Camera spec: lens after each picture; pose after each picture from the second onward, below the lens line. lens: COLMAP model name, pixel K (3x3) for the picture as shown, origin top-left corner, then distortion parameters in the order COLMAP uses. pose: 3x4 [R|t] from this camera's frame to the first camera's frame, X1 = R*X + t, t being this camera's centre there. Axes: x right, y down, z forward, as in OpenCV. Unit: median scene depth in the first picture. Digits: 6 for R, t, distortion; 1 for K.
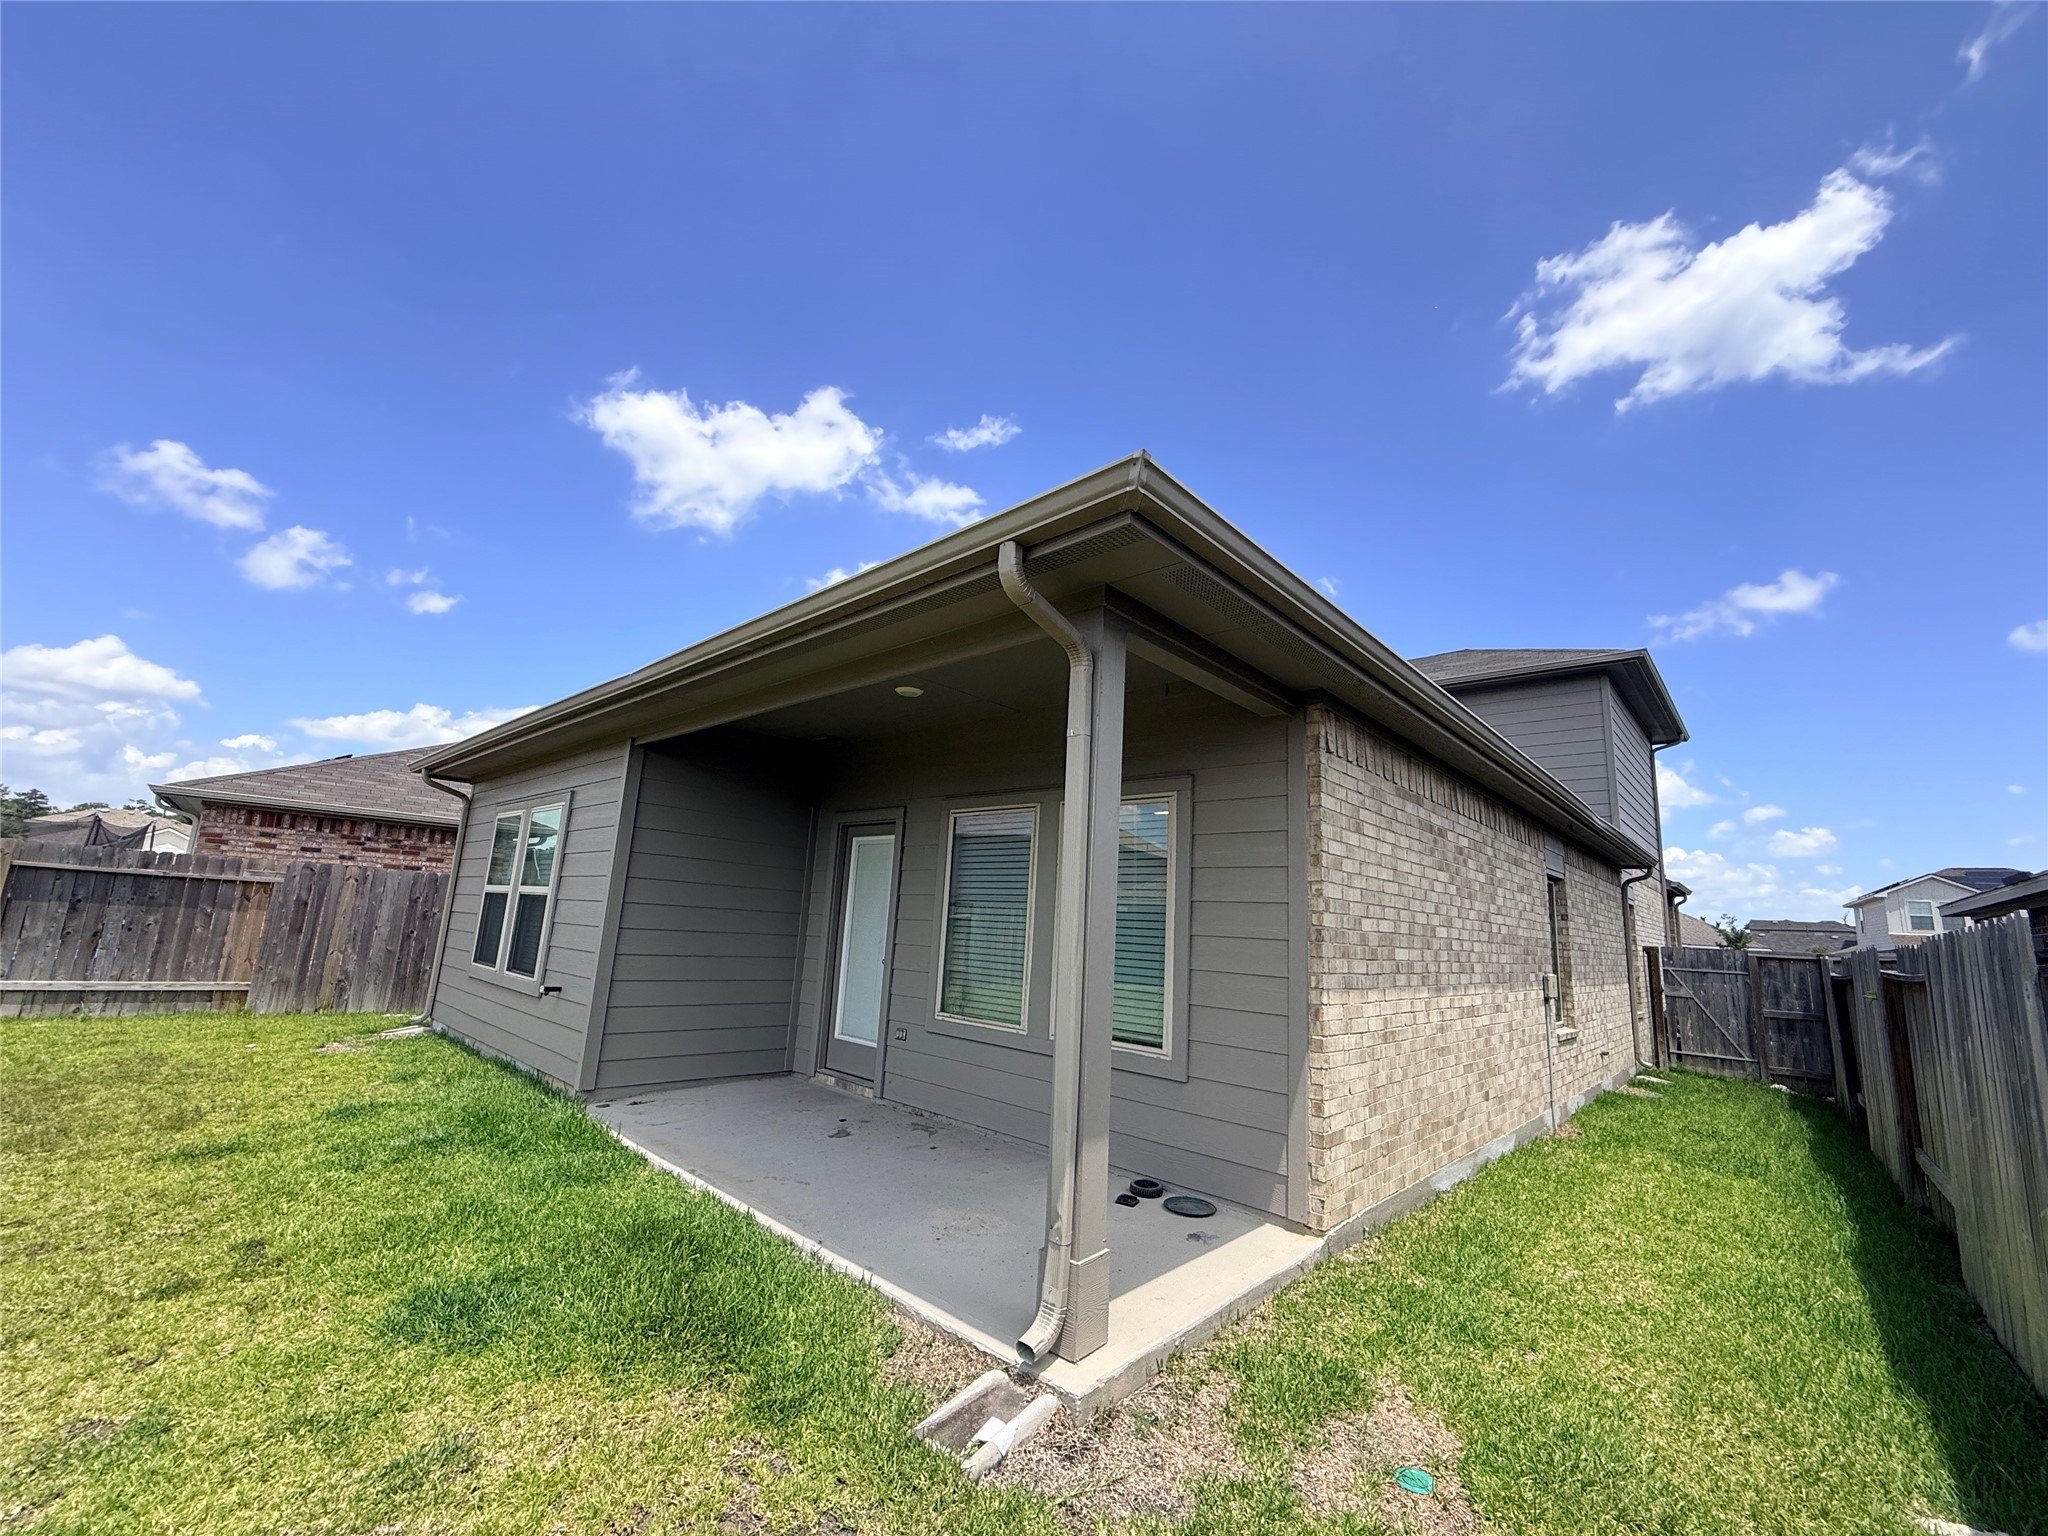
lens RADIAL K [[814.8, 0, 1023.3], [0, 814.8, 774.7], [0, 0, 1]] dist [0.000104, -0.000252]
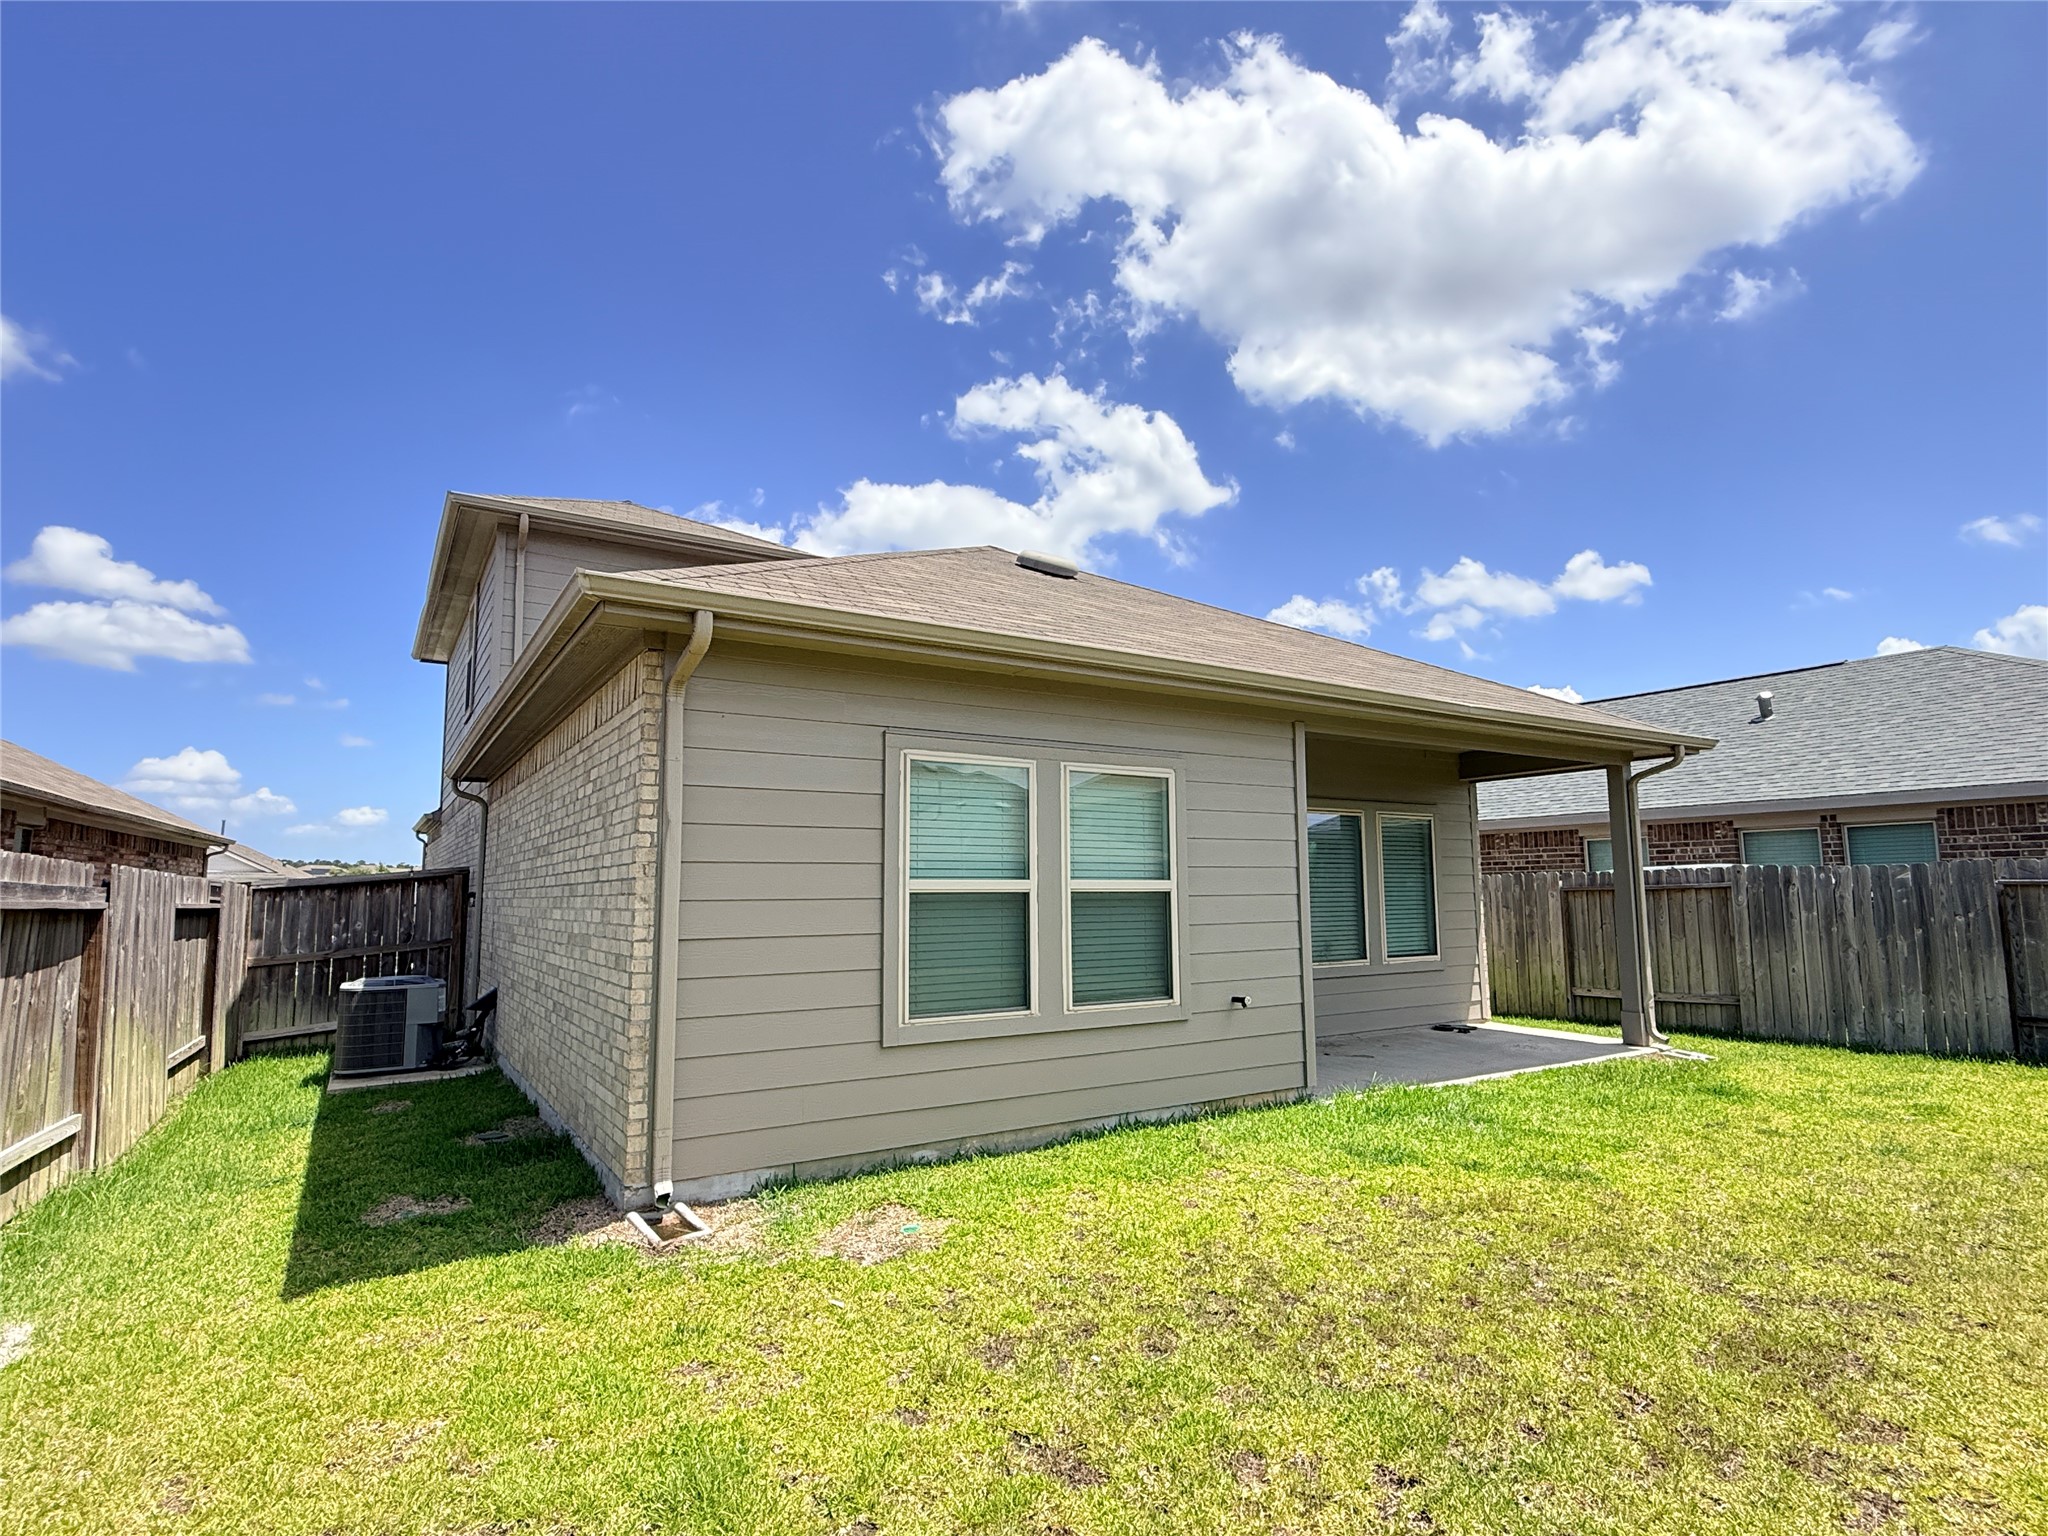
lens RADIAL K [[1030.7, 0, 1015.3], [0, 1030.7, 782.8], [0, 0, 1]] dist [0.012620, -0.000600]
pose [[0.255746, 0.050141, 0.965443, -1.168788], [-0.156065, 0.987697, -0.009955, 0.059189], [-0.954064, -0.148126, 0.260425, 0.671499]]
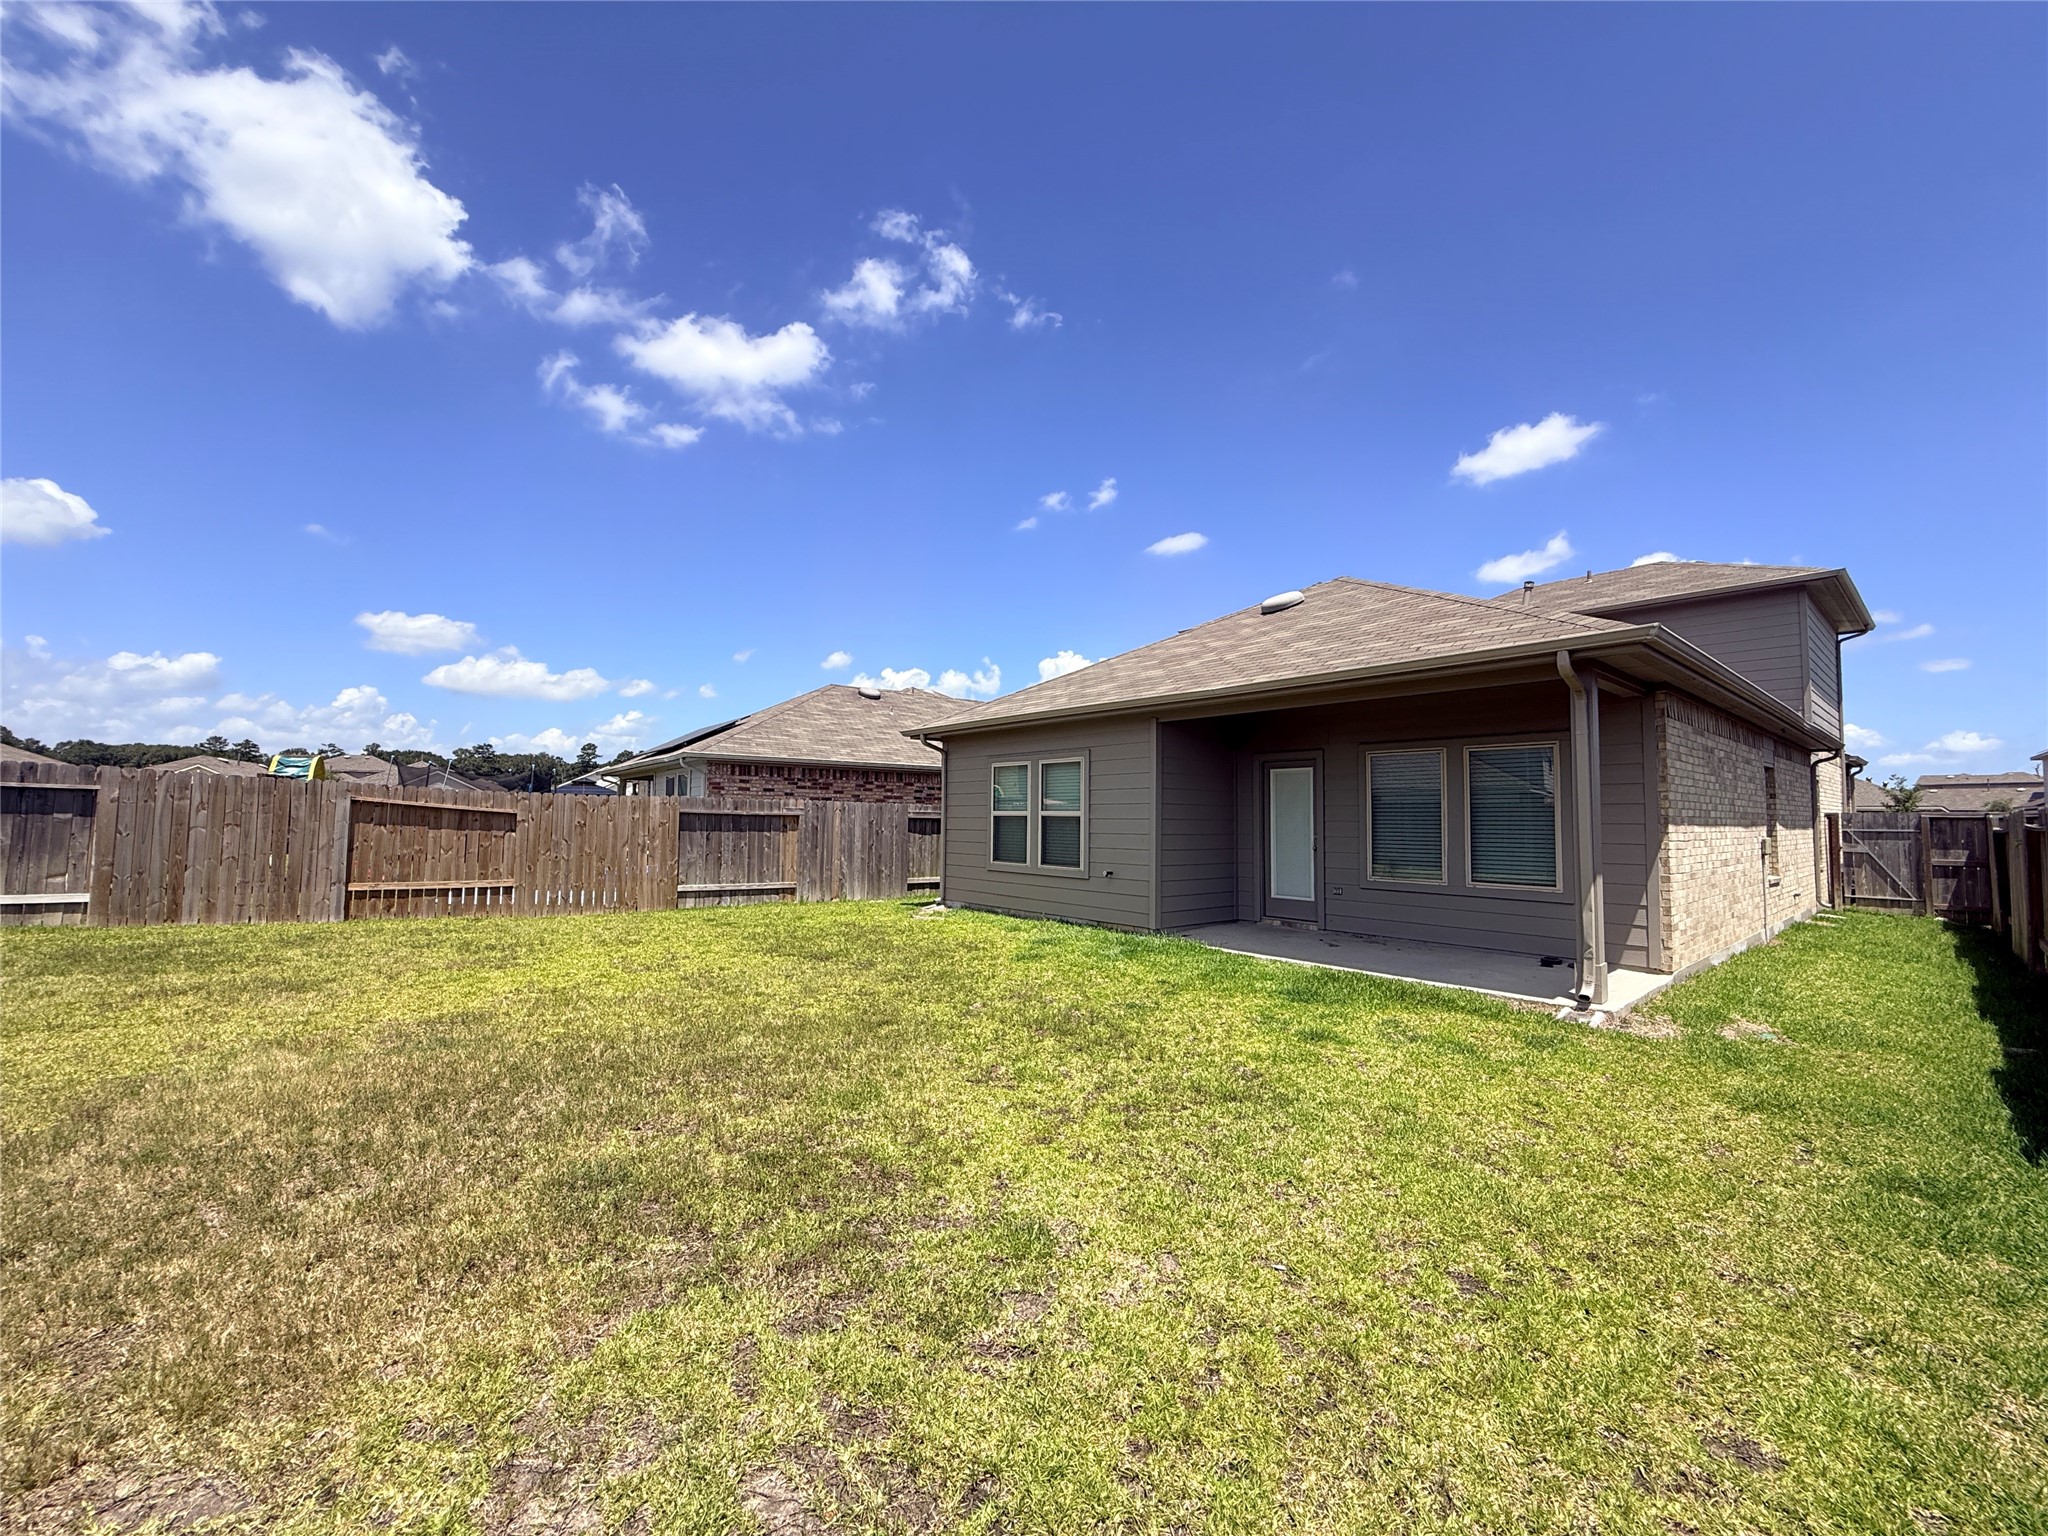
lens RADIAL K [[814.8, 0, 1023.3], [0, 814.8, 774.7], [0, 0, 1]] dist [0.000104, -0.000252]
pose [[0.992481, -0.052259, -0.110681, -0.382804], [0.066003, 0.990035, 0.124399, -0.101009], [0.103077, -0.130769, 0.986040, -0.415936]]
